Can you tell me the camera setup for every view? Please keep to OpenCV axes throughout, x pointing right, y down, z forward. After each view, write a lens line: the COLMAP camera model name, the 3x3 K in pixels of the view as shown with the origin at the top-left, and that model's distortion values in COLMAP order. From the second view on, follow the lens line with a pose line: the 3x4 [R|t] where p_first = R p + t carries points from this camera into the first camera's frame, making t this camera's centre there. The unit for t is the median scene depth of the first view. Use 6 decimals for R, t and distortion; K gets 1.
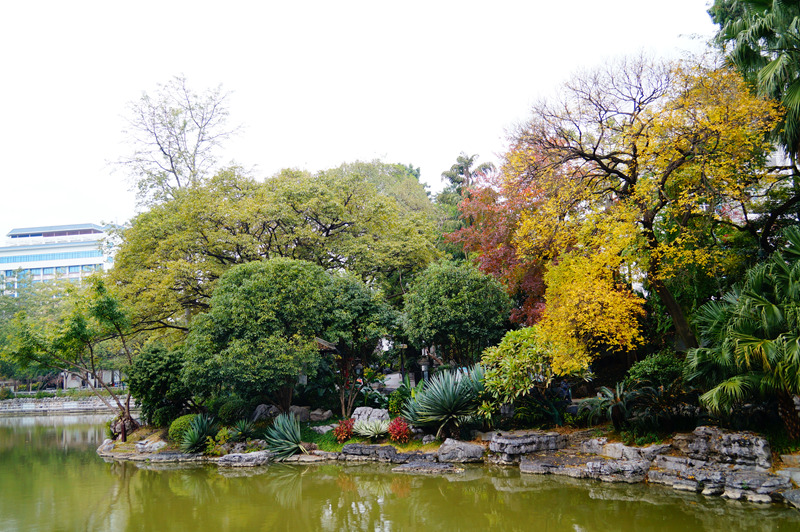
lens RADIAL K [[782.6, 0, 399.9], [0, 782.6, 265.9], [0, 0, 1]] dist [0.012127, 0.000000]
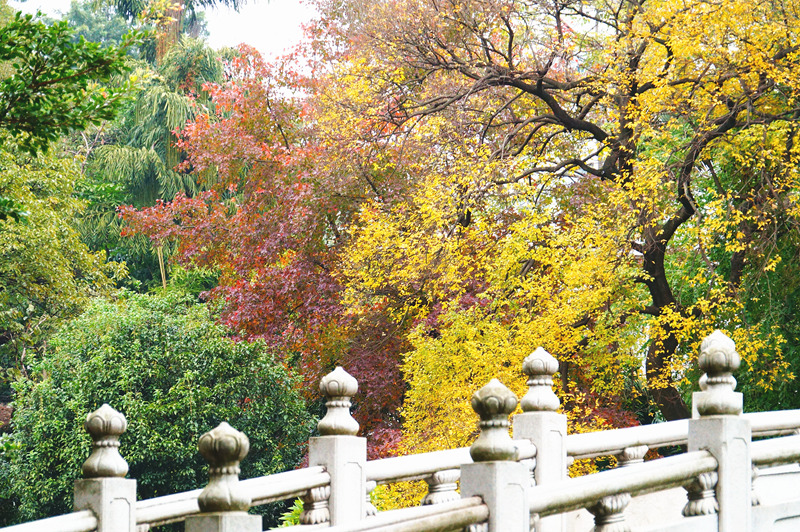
lens RADIAL K [[3312.0, 0, 400.1], [0, 3312.0, 266.0], [0, 0, 1]] dist [0.062941, 0.000000]
pose [[0.981375, 0.071466, 0.178314, -0.126975], [-0.071350, 0.997426, -0.007074, -0.023409], [-0.178361, -0.005780, 0.983948, -0.684955]]
